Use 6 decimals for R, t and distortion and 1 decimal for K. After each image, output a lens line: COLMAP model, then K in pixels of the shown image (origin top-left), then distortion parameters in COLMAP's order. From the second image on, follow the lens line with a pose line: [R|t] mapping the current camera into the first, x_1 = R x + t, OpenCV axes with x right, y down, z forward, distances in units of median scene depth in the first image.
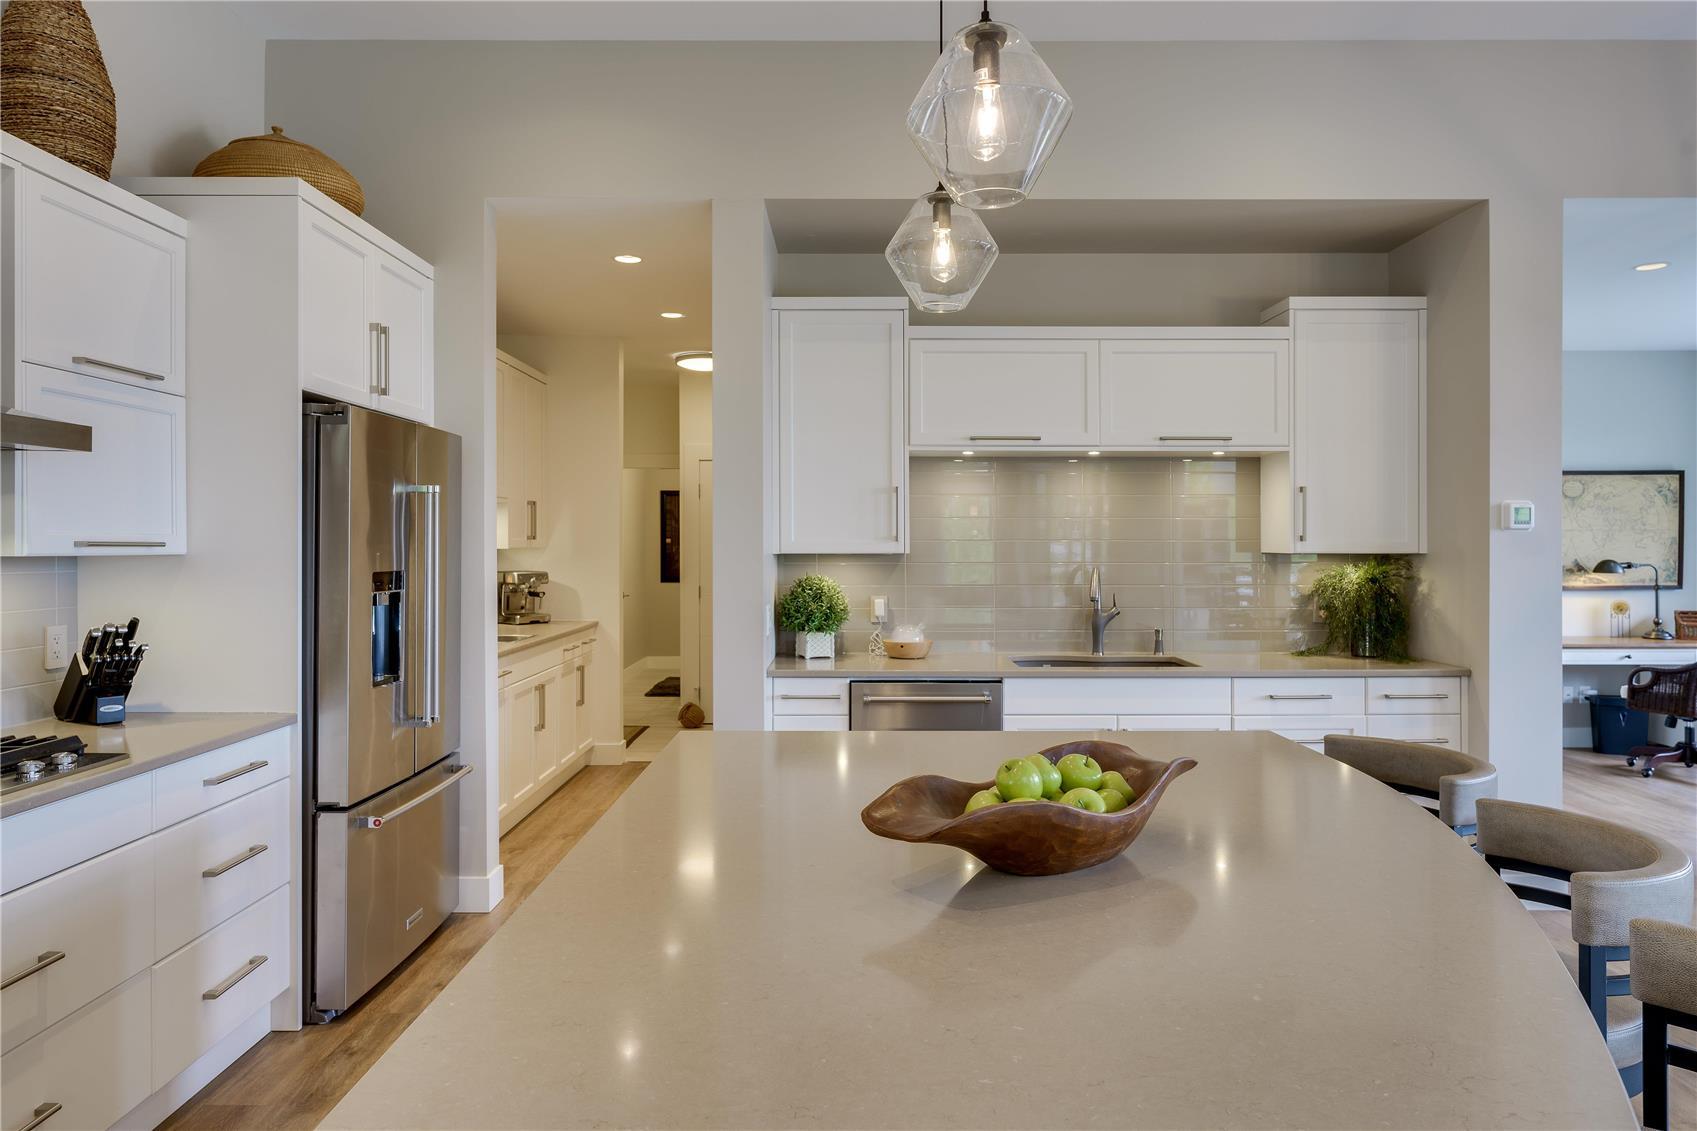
lens RADIAL K [[1072.5, 0, 854.9], [0, 1072.5, 545.4], [0, 0, 1]] dist [-0.004694, 0.002746]
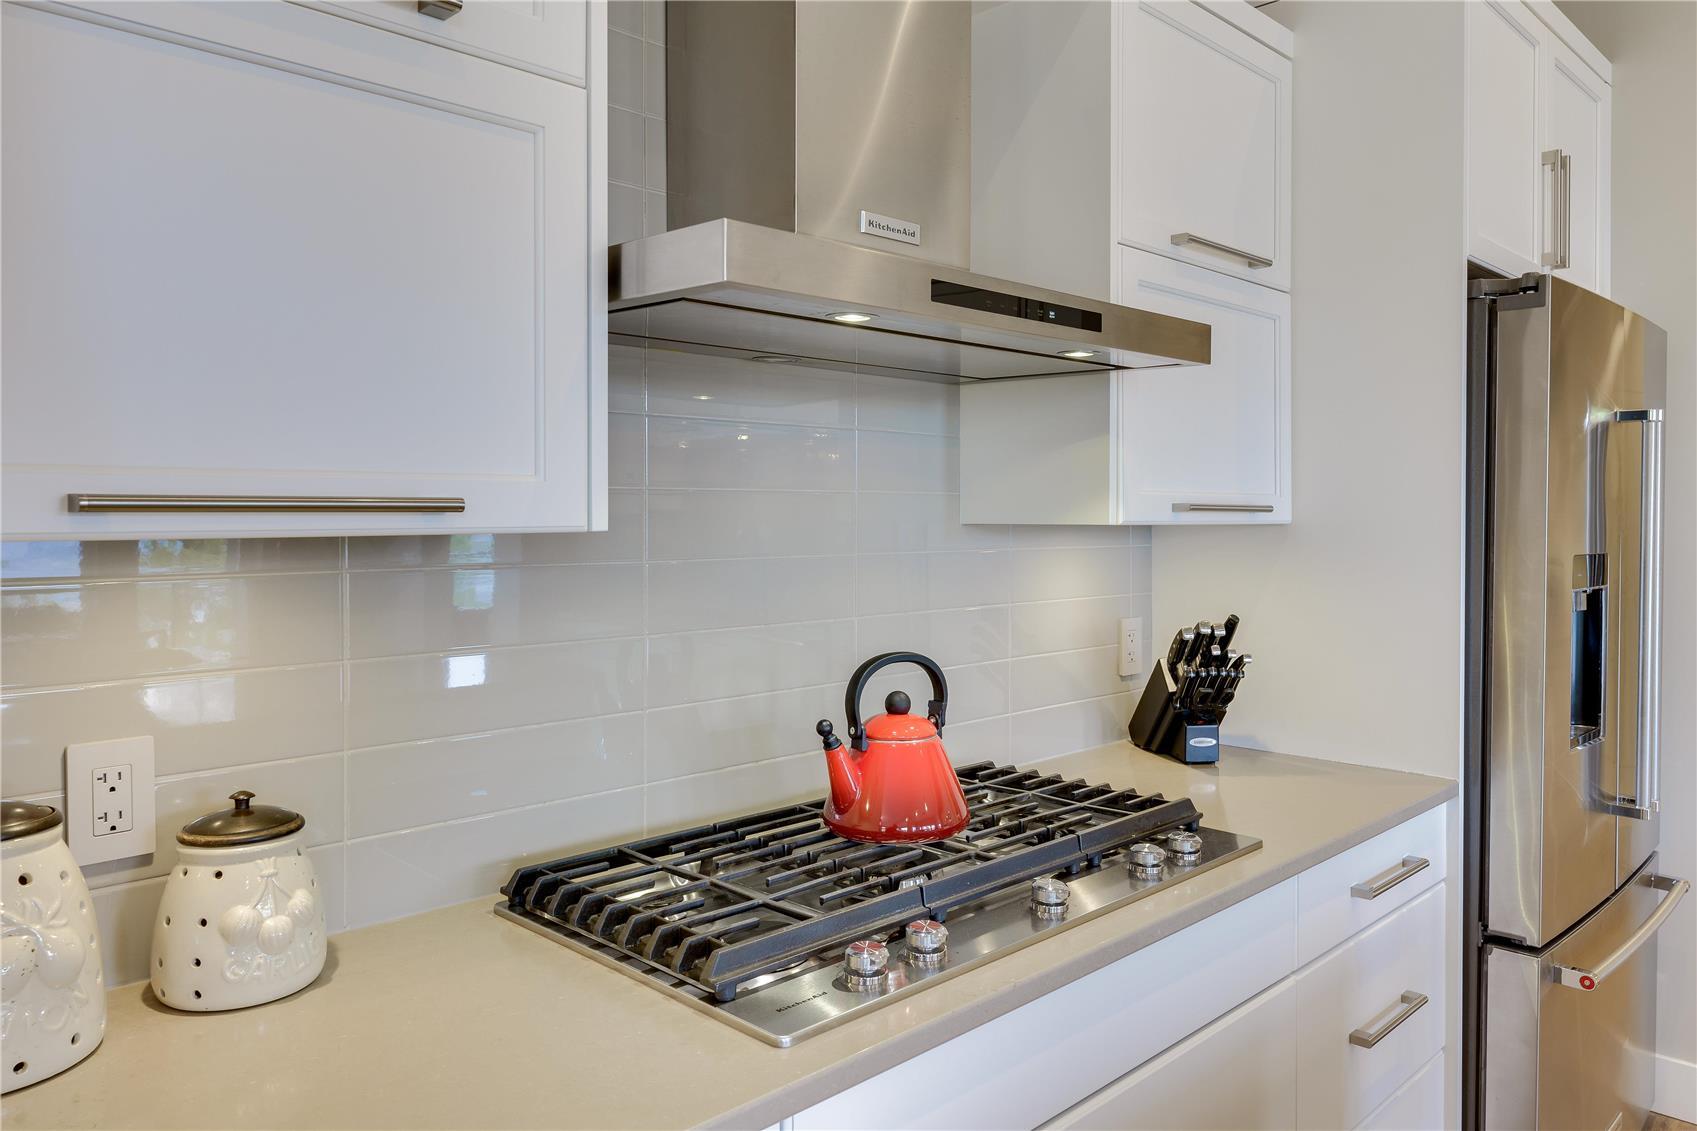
lens RADIAL K [[1181.8, 0, 850.6], [0, 1181.8, 556.3], [0, 0, 1]] dist [-0.000929, -0.010953]
pose [[0.692978, 0.027077, -0.720450, -0.305536], [-0.001329, 0.999341, 0.036280, 0.002470], [0.720958, -0.024184, 0.692557, 0.305362]]
